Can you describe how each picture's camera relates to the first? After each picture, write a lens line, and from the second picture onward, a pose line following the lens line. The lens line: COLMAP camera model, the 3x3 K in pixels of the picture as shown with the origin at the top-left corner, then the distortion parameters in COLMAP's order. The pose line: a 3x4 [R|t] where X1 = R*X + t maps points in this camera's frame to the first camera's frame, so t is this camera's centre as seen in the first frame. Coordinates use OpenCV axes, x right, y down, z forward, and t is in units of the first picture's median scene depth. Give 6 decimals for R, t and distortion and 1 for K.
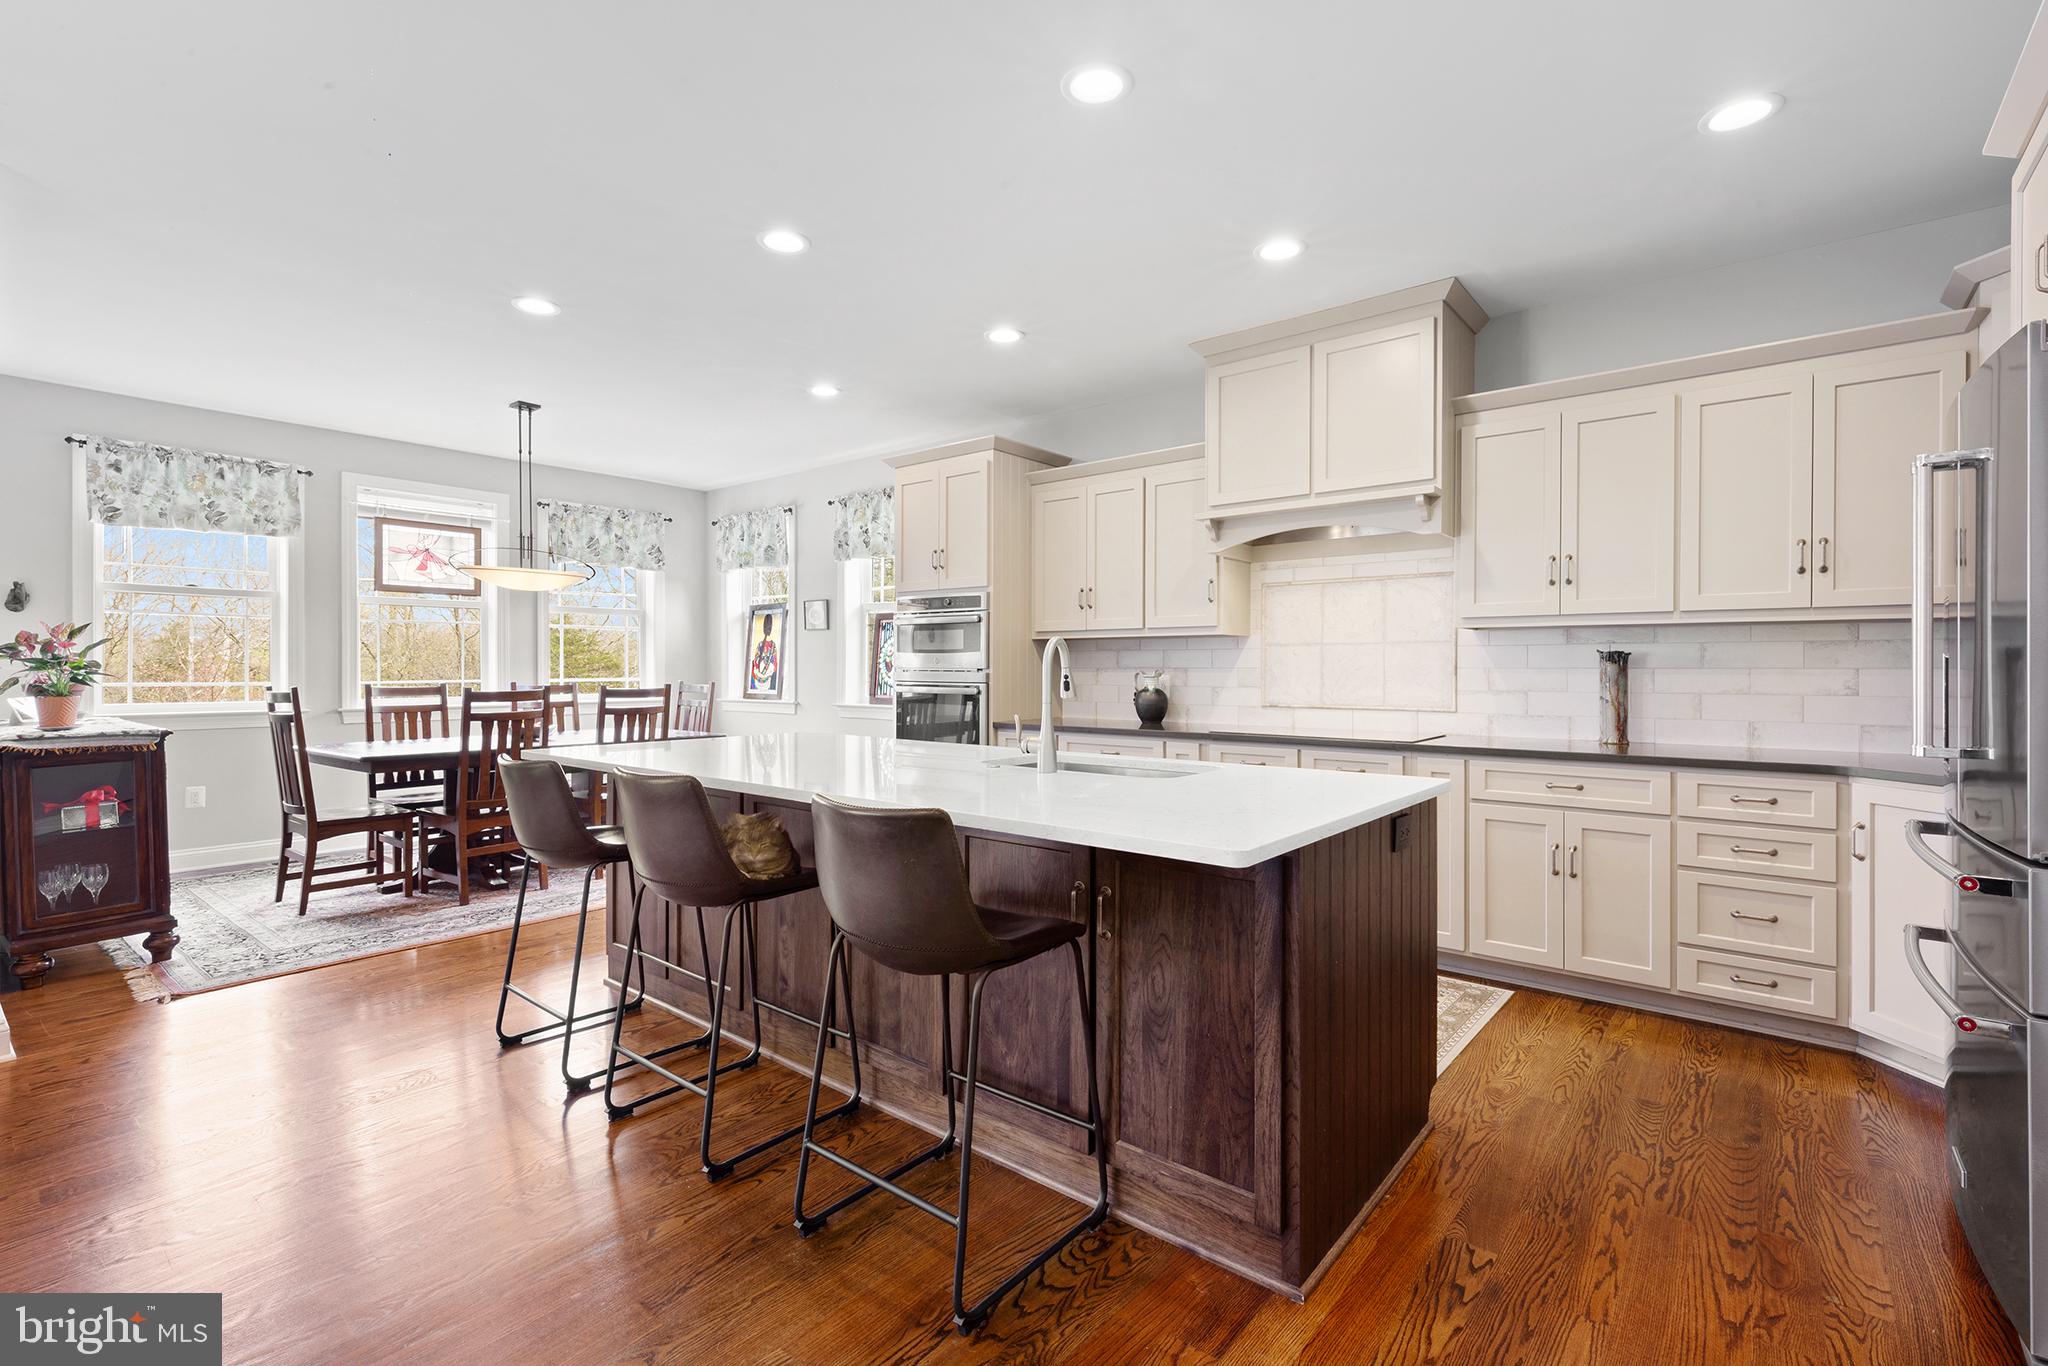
lens RADIAL K [[921.2, 0, 1025.4], [0, 921.2, 671.1], [0, 0, 1]] dist [0.007070, -0.000586]
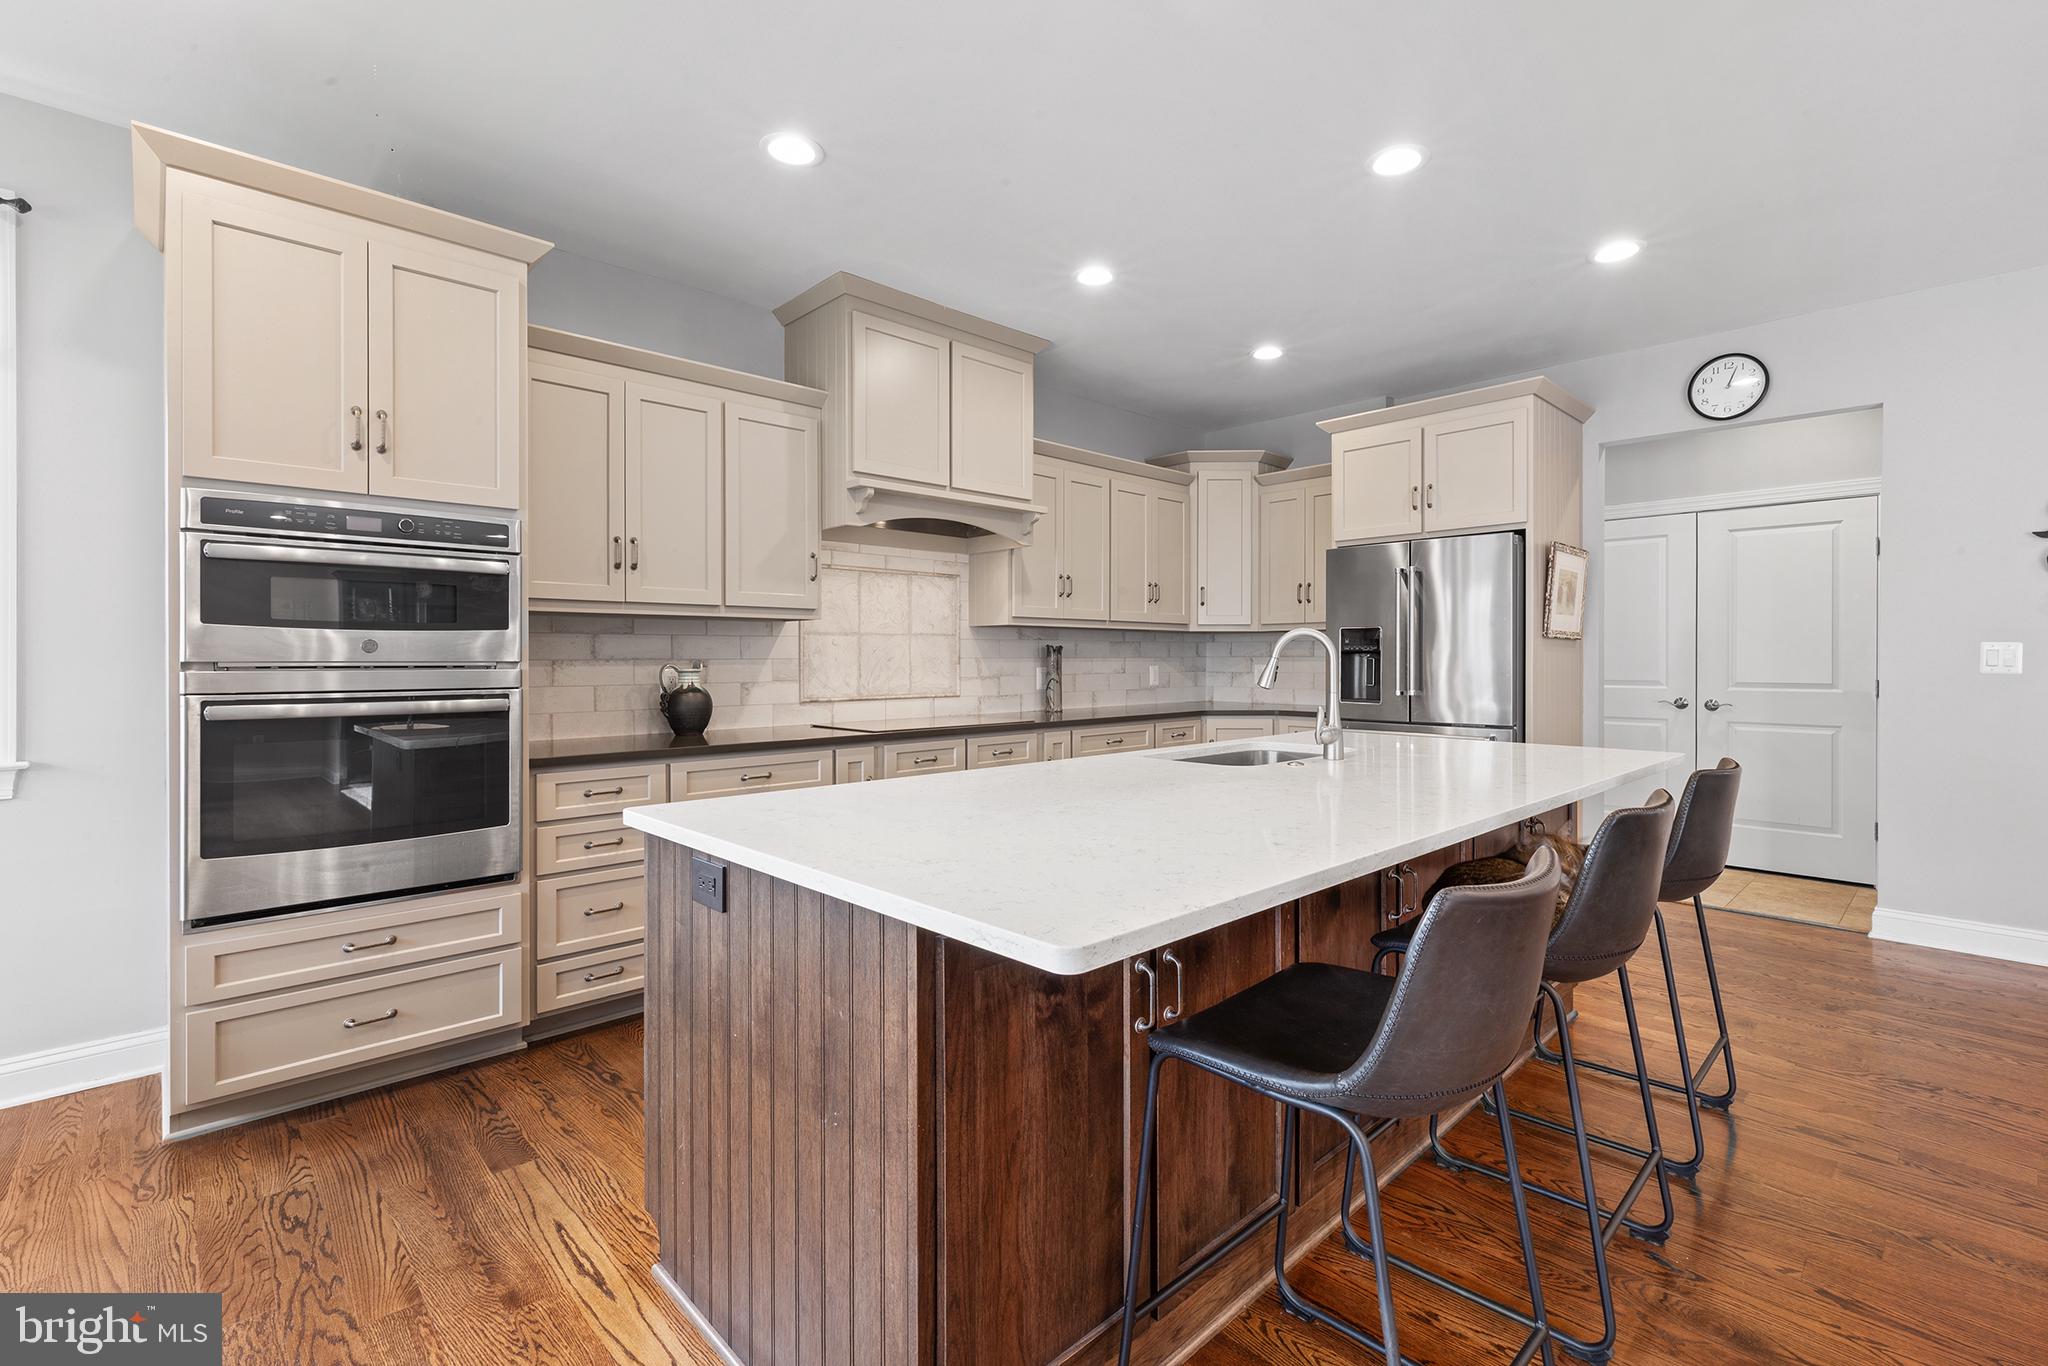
lens RADIAL K [[921.2, 0, 1021.7], [0, 921.2, 676.9], [0, 0, 1]] dist [0.007070, -0.000586]
pose [[0.115630, -0.021821, 0.993053, -0.536028], [0.006453, 0.999754, 0.021217, -0.003151], [-0.993271, 0.003955, 0.115742, 0.623875]]
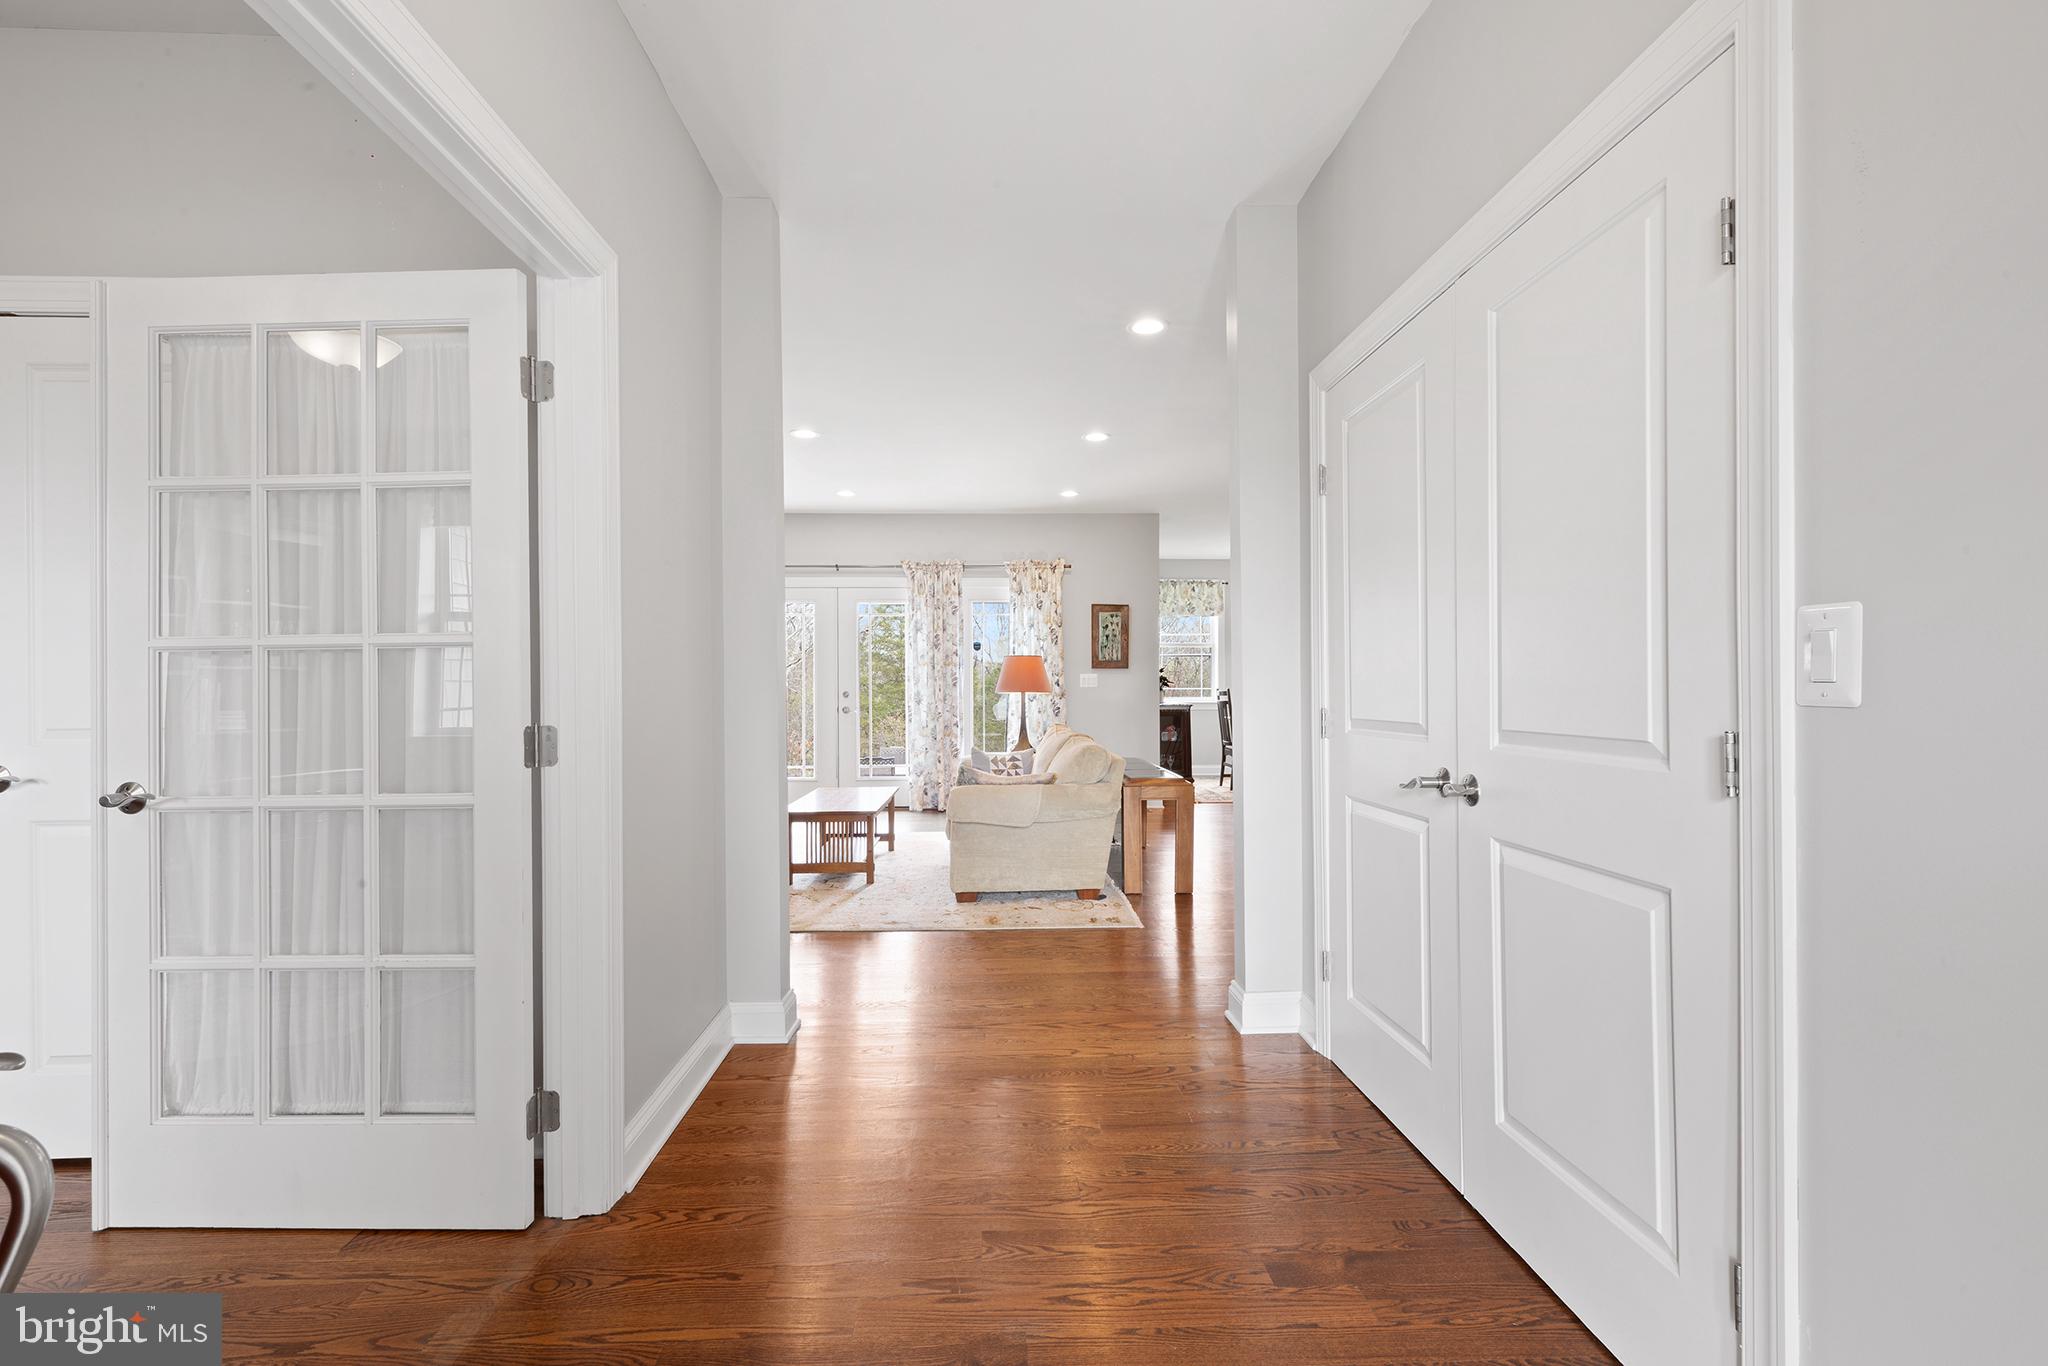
lens RADIAL K [[921.2, 0, 1021.4], [0, 921.2, 683.7], [0, 0, 1]] dist [0.007070, -0.000586]
pose [[0.669581, -0.003620, -0.742730, 0.444491], [-0.000796, 0.999984, -0.005591, 0.015023], [0.742738, 0.004335, 0.669568, -0.724091]]
